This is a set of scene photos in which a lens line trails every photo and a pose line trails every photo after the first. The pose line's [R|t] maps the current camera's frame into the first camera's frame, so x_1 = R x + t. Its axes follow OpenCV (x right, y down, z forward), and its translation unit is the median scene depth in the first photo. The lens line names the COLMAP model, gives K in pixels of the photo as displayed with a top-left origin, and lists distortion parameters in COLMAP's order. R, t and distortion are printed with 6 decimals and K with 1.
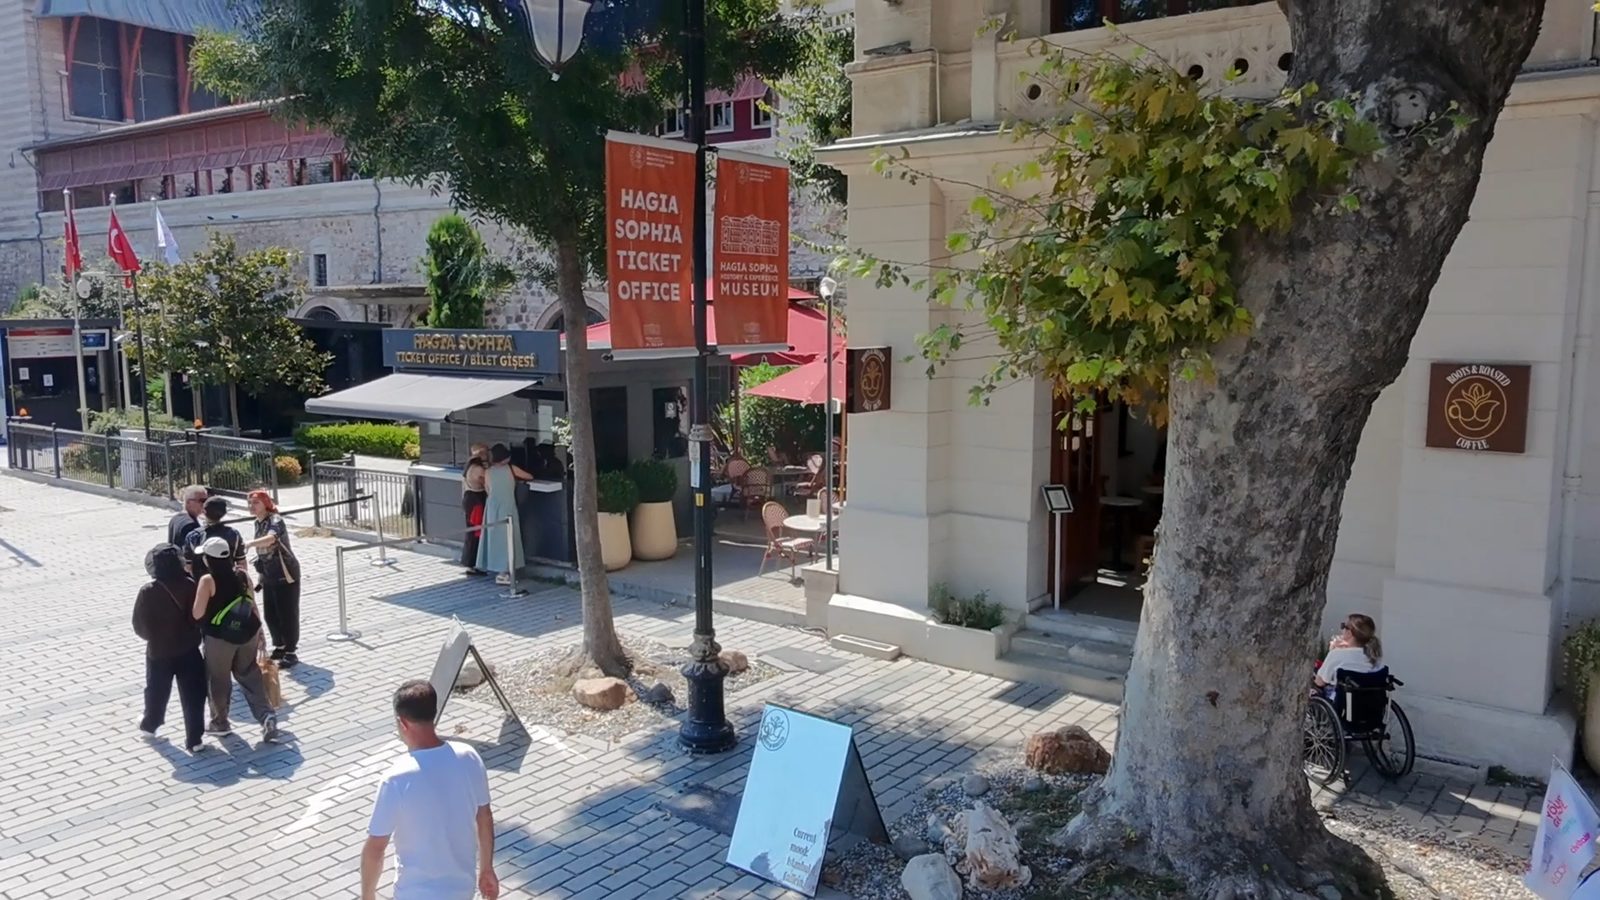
lens RADIAL K [[1148.8, 0, 801.7], [0, 1148.8, 454.1], [0, 0, 1]] dist [-0.000377, 0.000324]
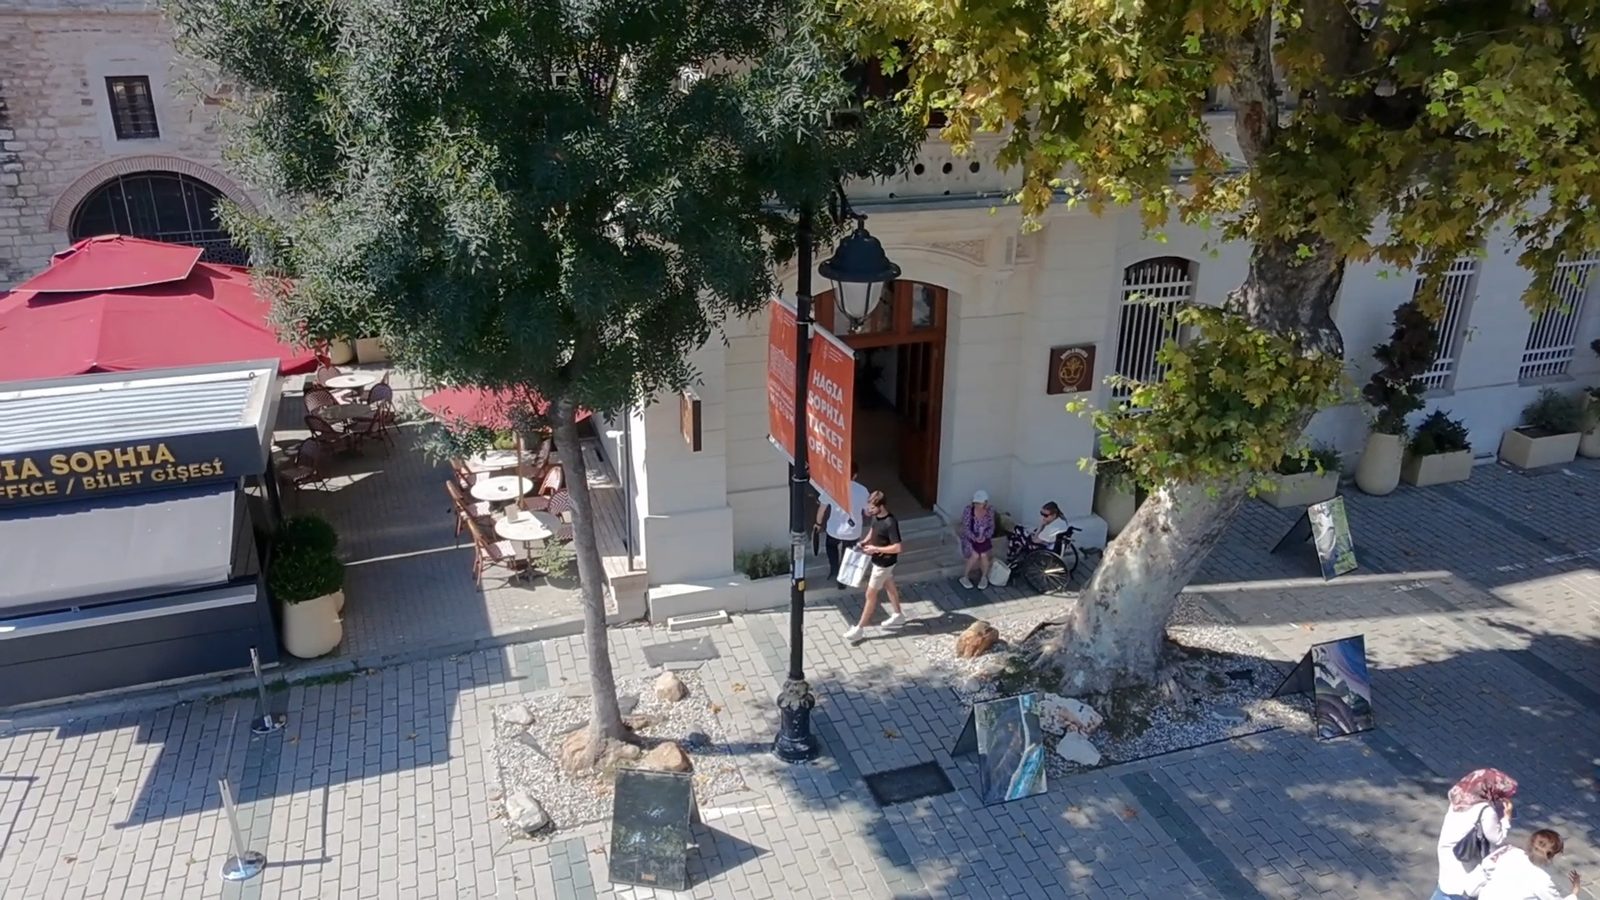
lens RADIAL K [[1148.8, 0, 805.2], [0, 1148.8, 446.6], [0, 0, 1]] dist [-0.000377, 0.000324]
pose [[0.553771, -0.307872, 0.773662, -1.079887], [0.100331, 0.947037, 0.305049, -0.518502], [-0.826602, -0.091305, 0.555331, 0.327809]]
